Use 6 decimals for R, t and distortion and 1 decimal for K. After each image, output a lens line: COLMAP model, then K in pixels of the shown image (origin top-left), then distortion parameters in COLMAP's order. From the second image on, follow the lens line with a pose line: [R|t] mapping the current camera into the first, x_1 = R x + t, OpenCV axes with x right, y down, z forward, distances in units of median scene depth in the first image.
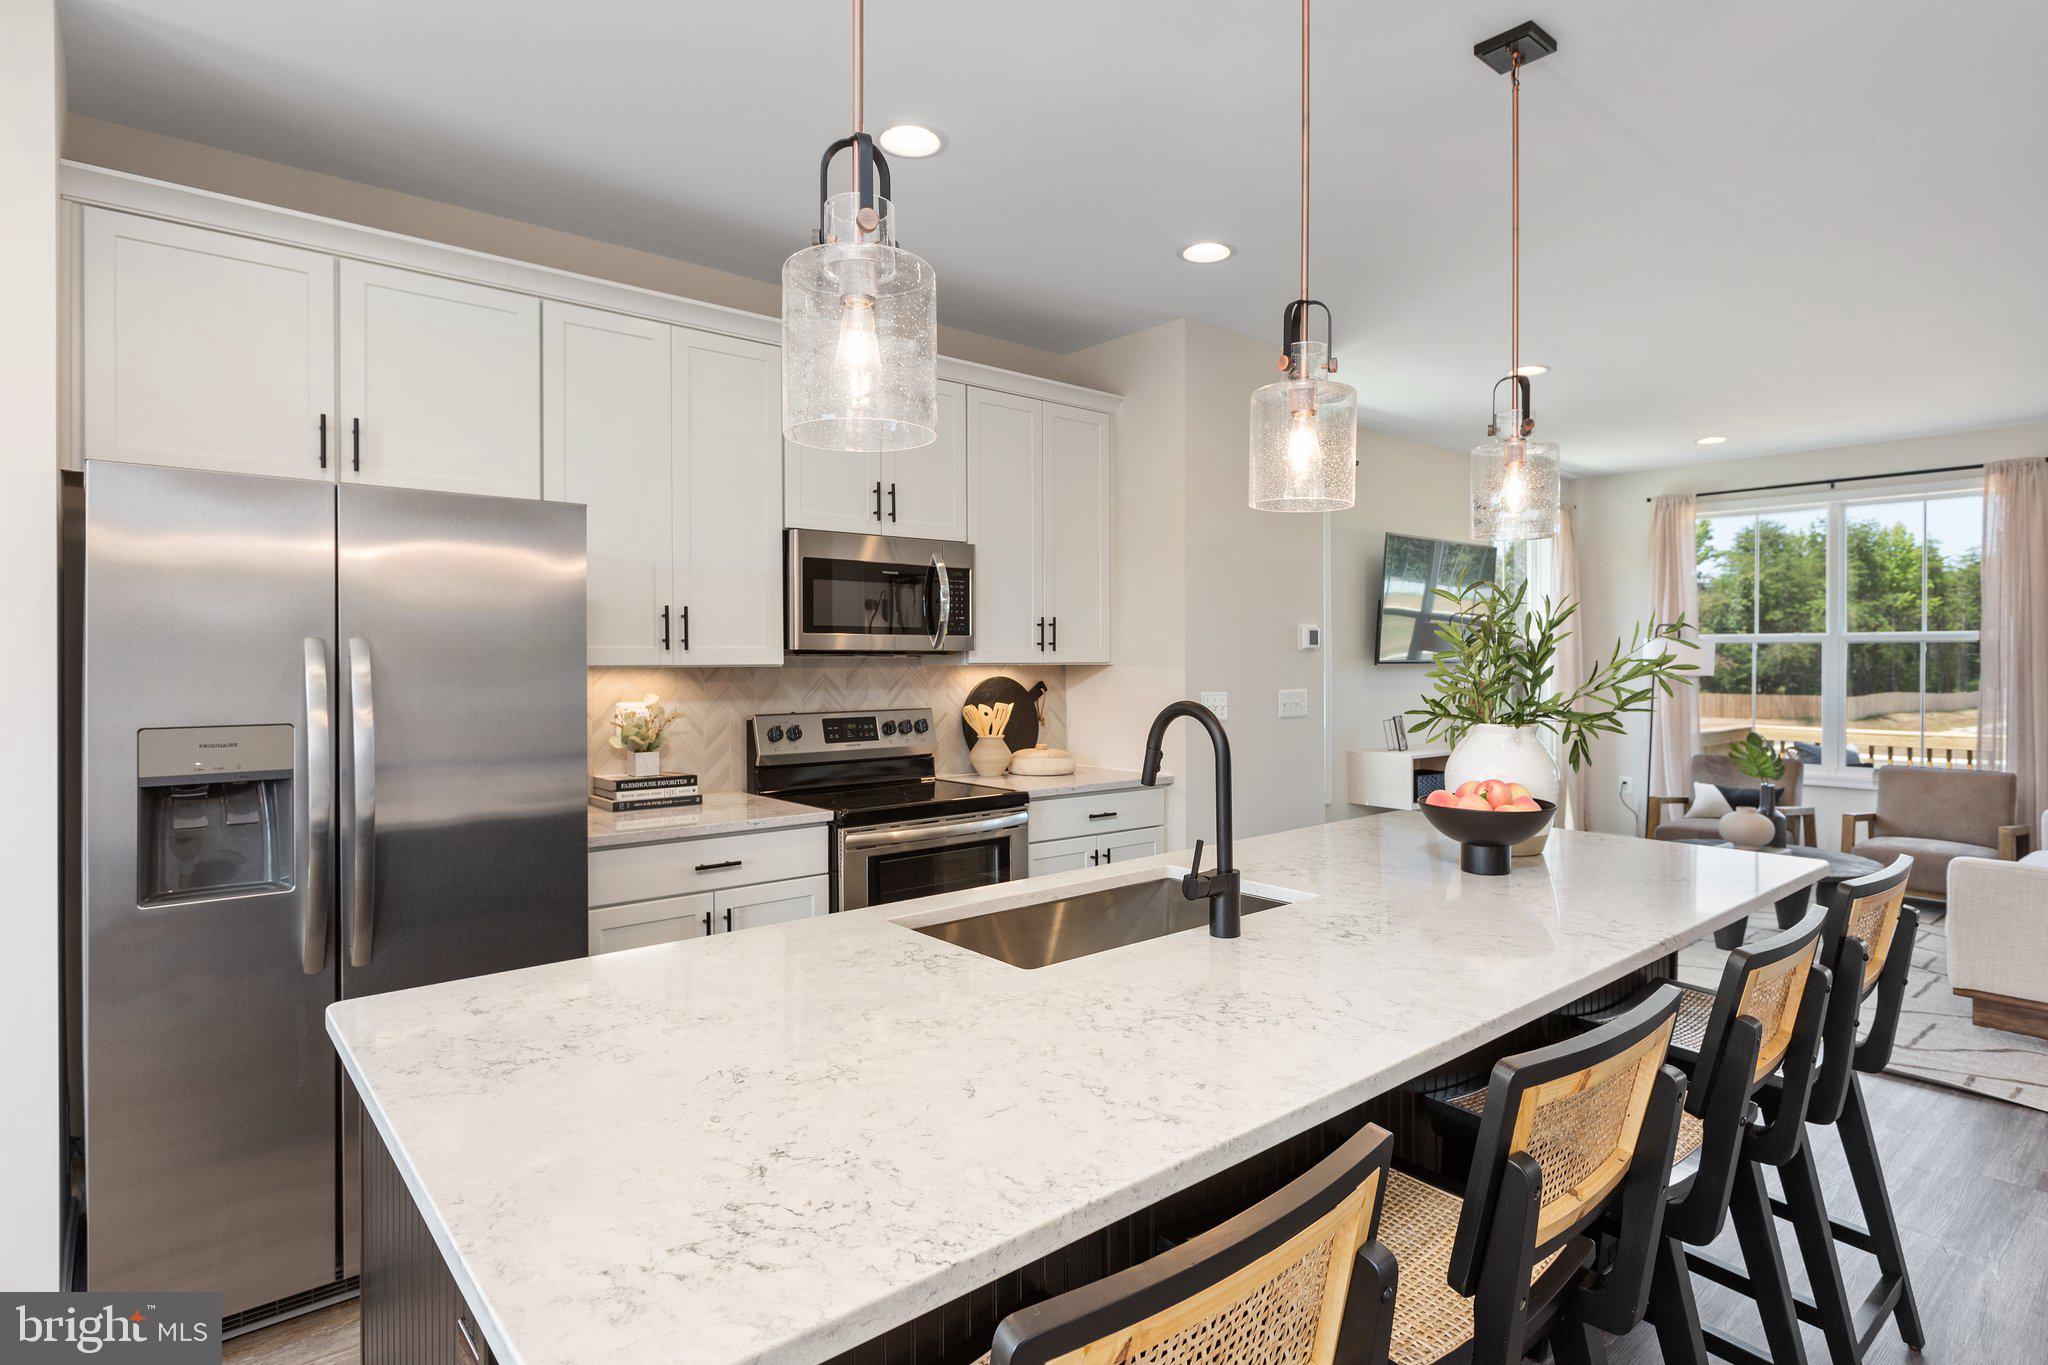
lens RADIAL K [[1065.3, 0, 1025.7], [0, 1065.3, 635.8], [0, 0, 1]] dist [-0.075030, 0.000353]
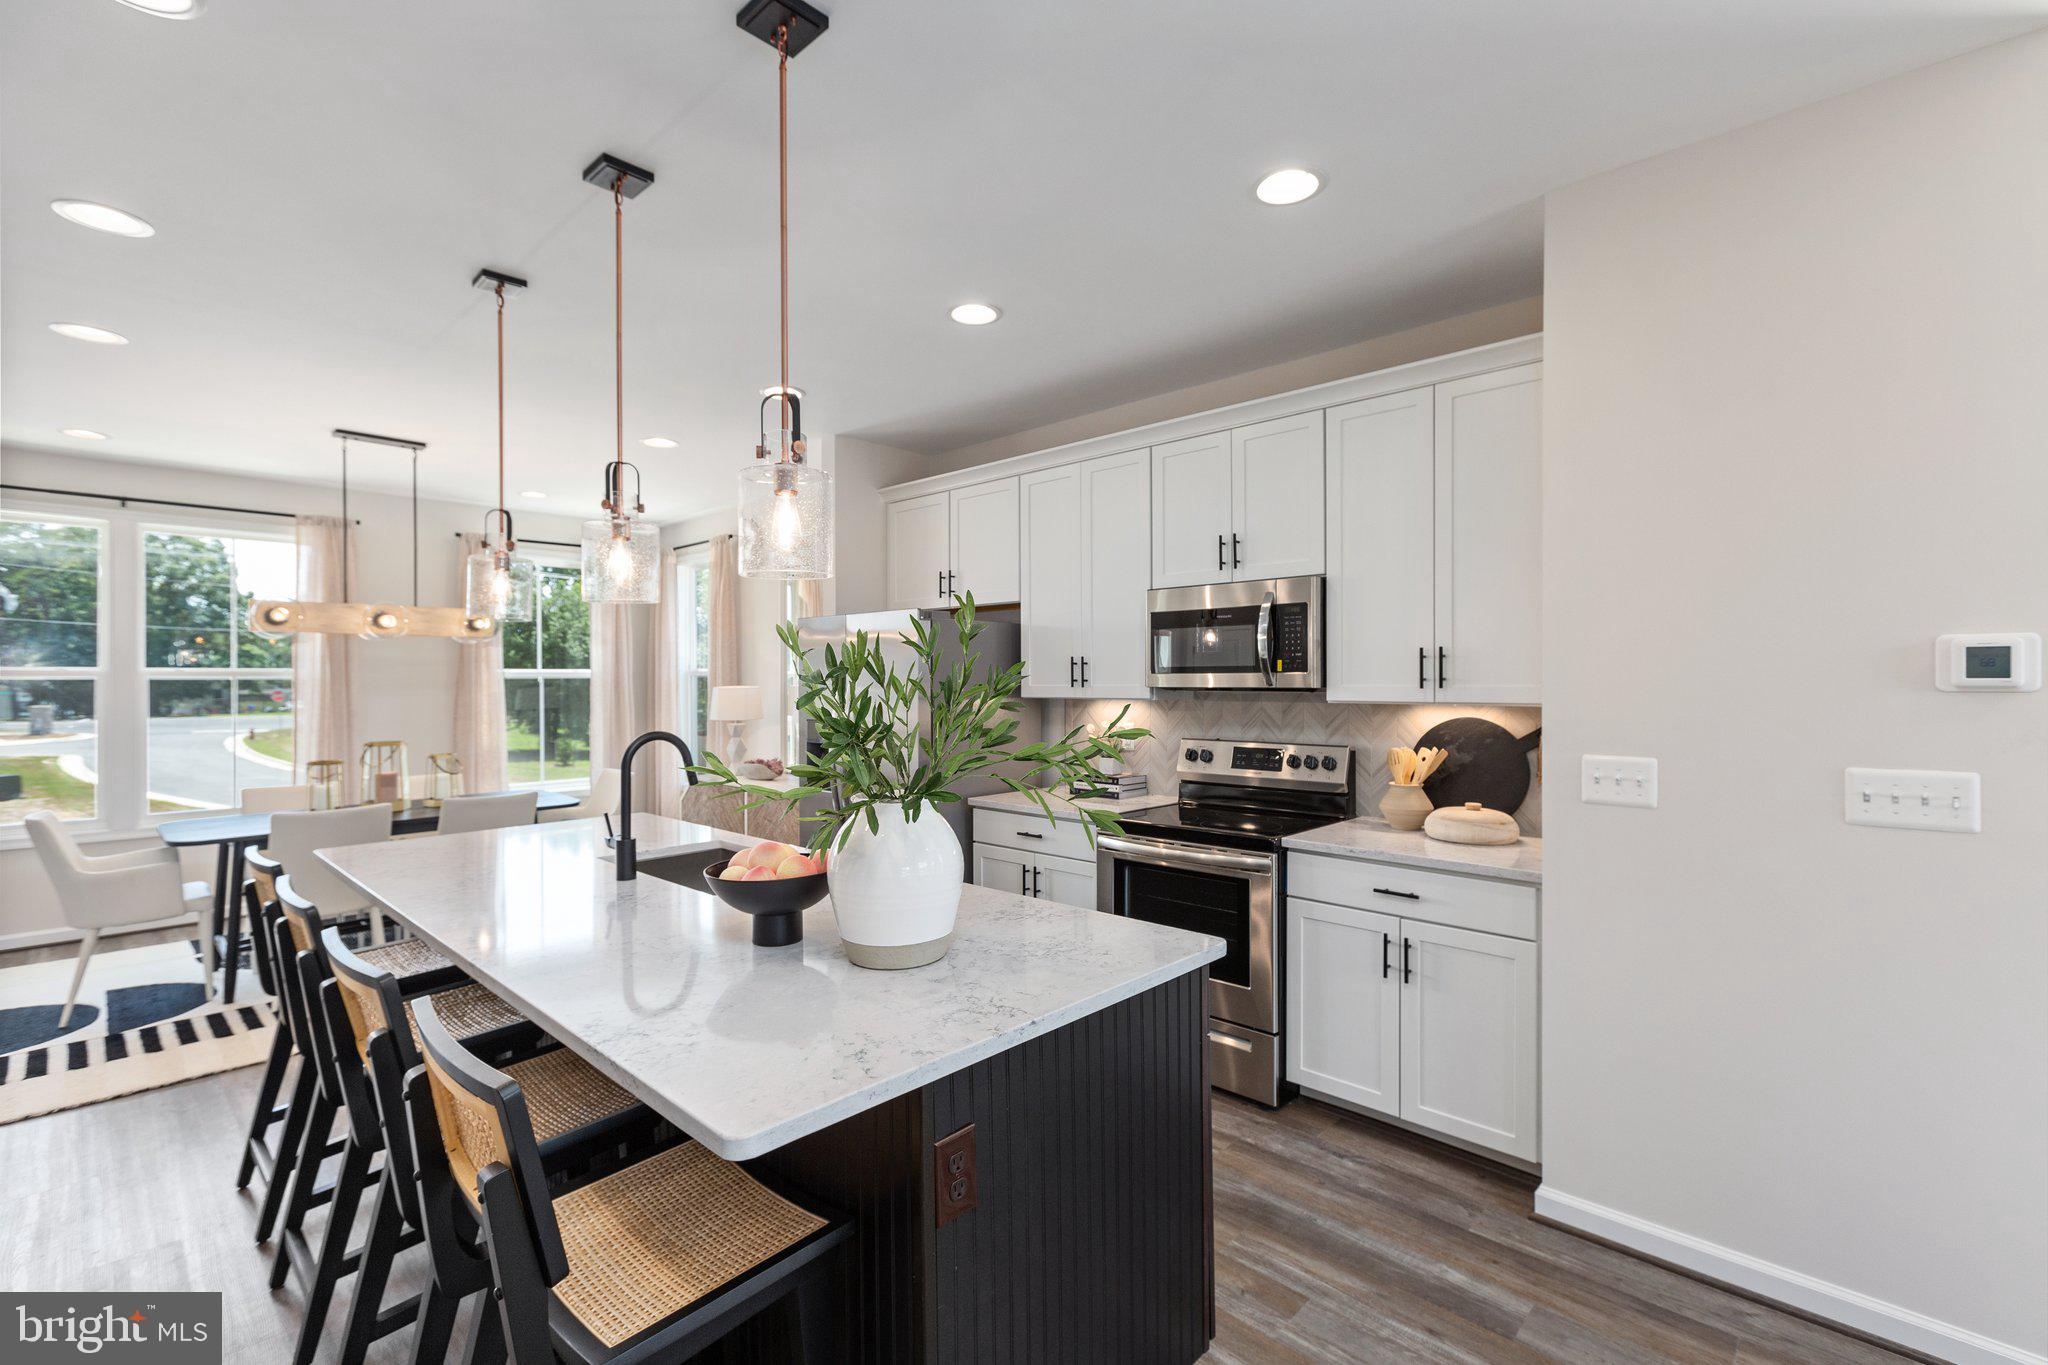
lens RADIAL K [[923.4, 0, 1024.0], [0, 923.4, 682.5], [0, 0, 1]] dist [-0.001710, -0.000384]
pose [[0.159634, 0.001796, -0.987175, 0.771189], [0.005536, 0.999981, 0.002714, 0.005413], [0.987161, -0.005898, 0.159621, 0.633390]]
